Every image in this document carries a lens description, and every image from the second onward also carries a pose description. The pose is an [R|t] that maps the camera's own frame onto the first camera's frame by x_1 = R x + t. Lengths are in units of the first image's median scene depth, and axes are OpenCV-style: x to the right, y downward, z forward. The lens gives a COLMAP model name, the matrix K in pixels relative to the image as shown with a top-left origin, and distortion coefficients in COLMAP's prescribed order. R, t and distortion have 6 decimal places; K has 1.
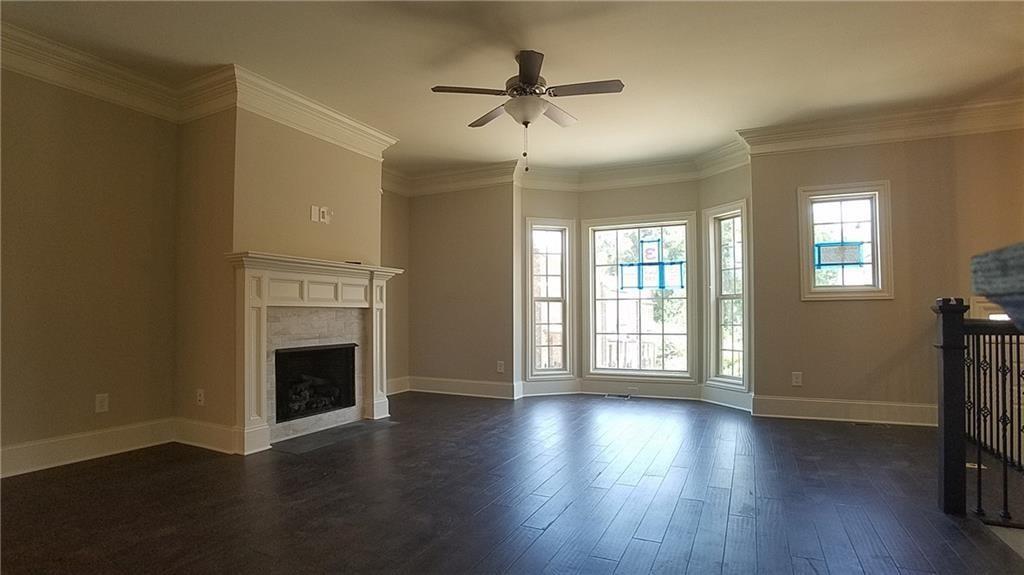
lens RADIAL K [[525.7, 0, 513.7], [0, 525.7, 294.8], [0, 0, 1]] dist [-0.070207, 0.011956]
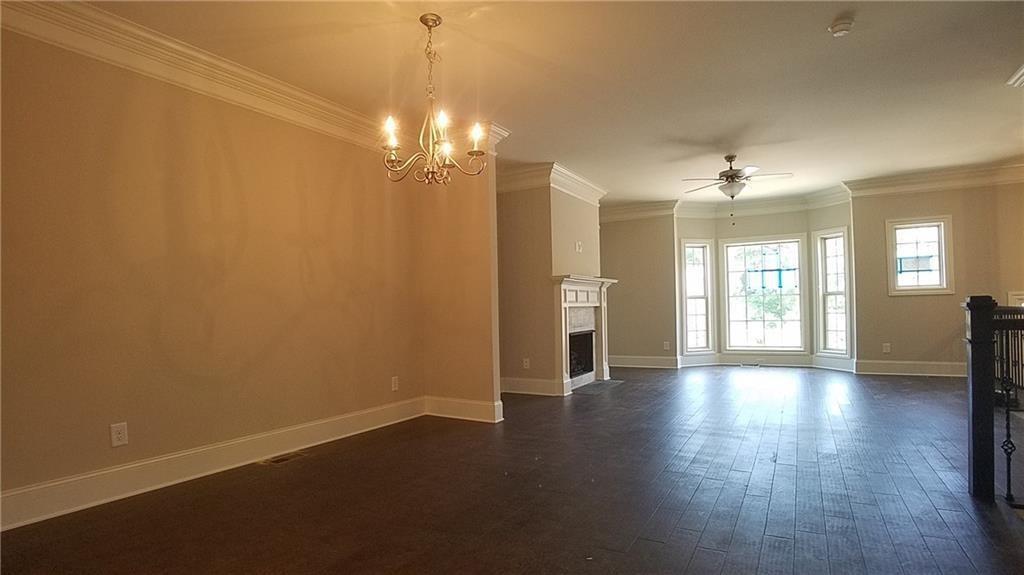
lens RADIAL K [[525.7, 0, 508.2], [0, 525.7, 295.4], [0, 0, 1]] dist [-0.070207, 0.011956]
pose [[0.997470, -0.019329, -0.068407, -0.435949], [0.020349, 0.999691, 0.014252, -0.033157], [0.068111, -0.015608, 0.997556, -0.531359]]
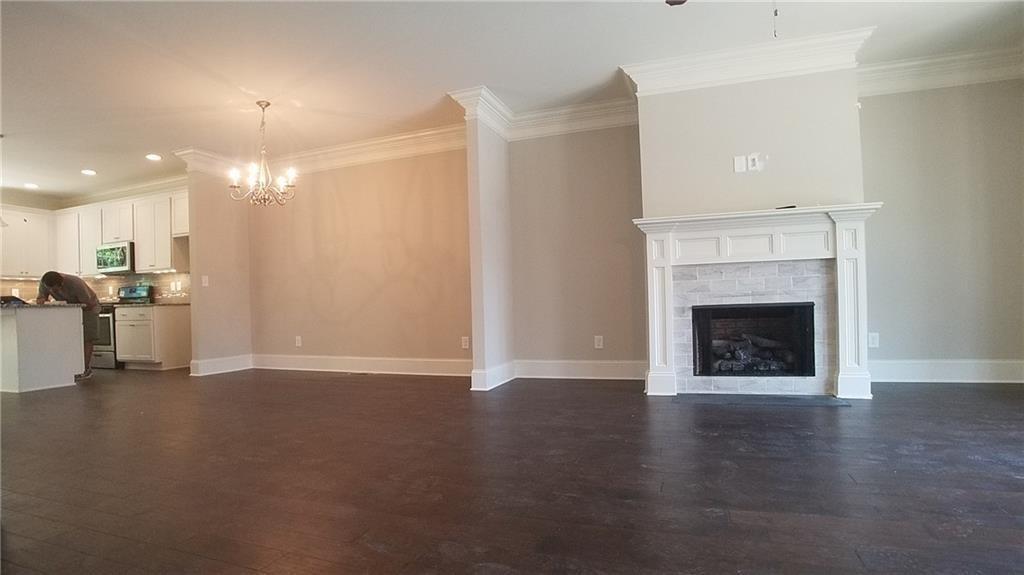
lens RADIAL K [[525.7, 0, 516.9], [0, 525.7, 292.3], [0, 0, 1]] dist [-0.070207, 0.011956]
pose [[0.102682, -0.025379, -0.994390, 0.454555], [0.065221, 0.997695, -0.018729, 0.060659], [0.992574, -0.062932, 0.104100, 0.435343]]
